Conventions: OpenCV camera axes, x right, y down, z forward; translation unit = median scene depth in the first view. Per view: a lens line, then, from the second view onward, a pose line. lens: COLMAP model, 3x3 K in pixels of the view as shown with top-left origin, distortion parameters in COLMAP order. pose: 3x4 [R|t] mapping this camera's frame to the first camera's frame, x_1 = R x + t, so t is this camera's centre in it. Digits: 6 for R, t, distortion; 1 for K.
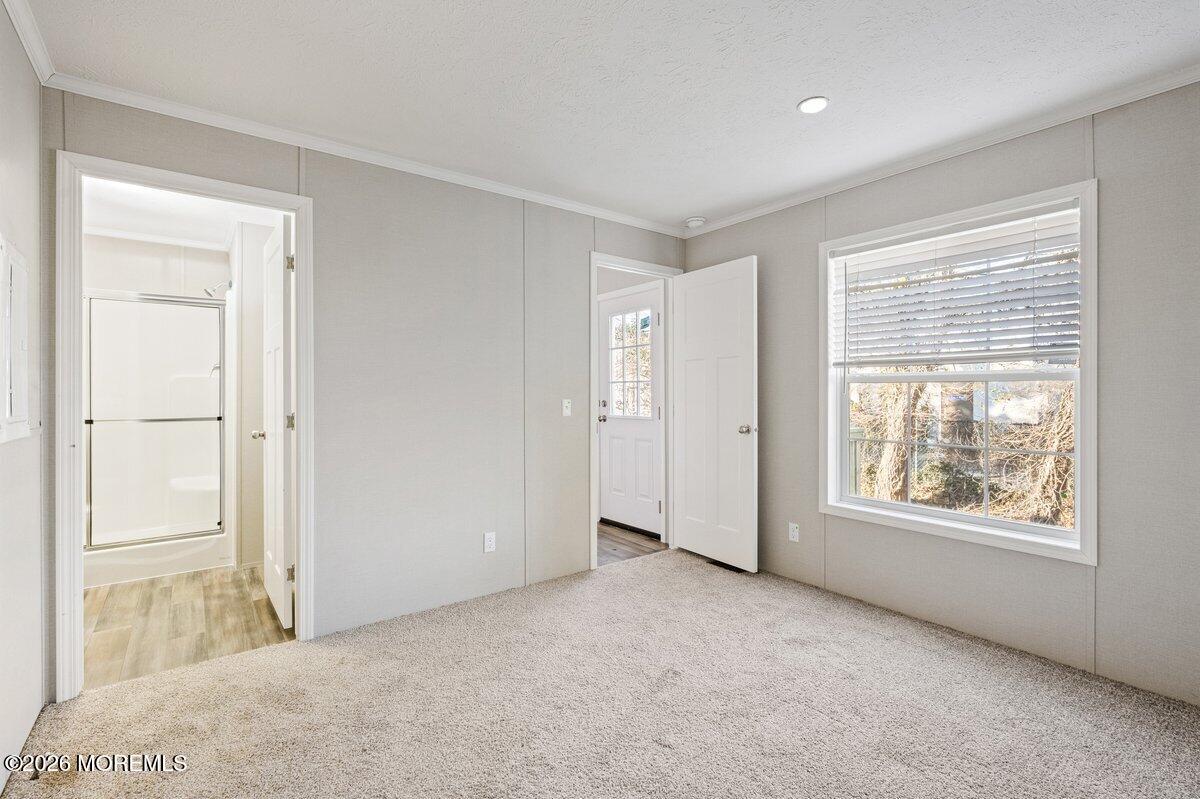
lens RADIAL K [[544.7, 0, 599.5], [0, 544.7, 392.4], [0, 0, 1]] dist [-0.002680, -0.000032]
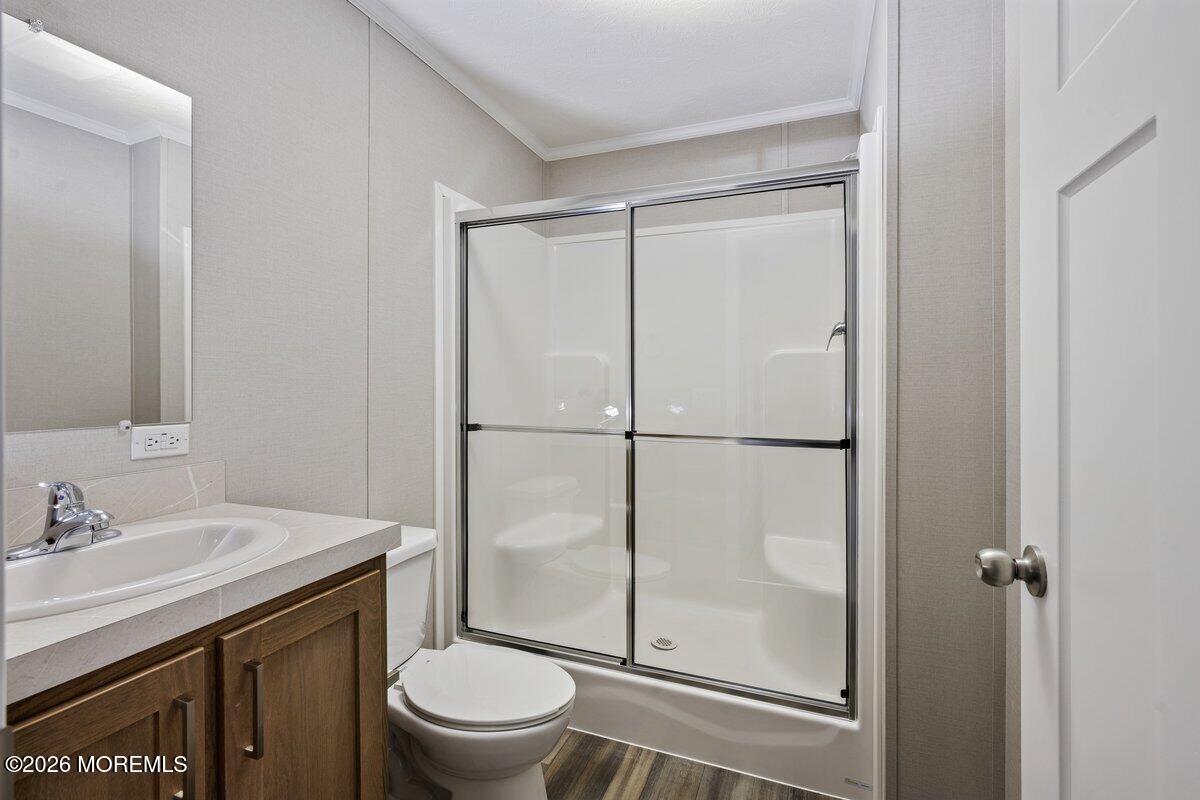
lens RADIAL K [[544.7, 0, 600.4], [0, 544.7, 390.1], [0, 0, 1]] dist [-0.002680, -0.000032]
pose [[0.516164, 0.001629, -0.856488, -0.421715], [0.005361, 0.999972, 0.005132, 0.004272], [0.856473, -0.007240, 0.516141, 0.600531]]
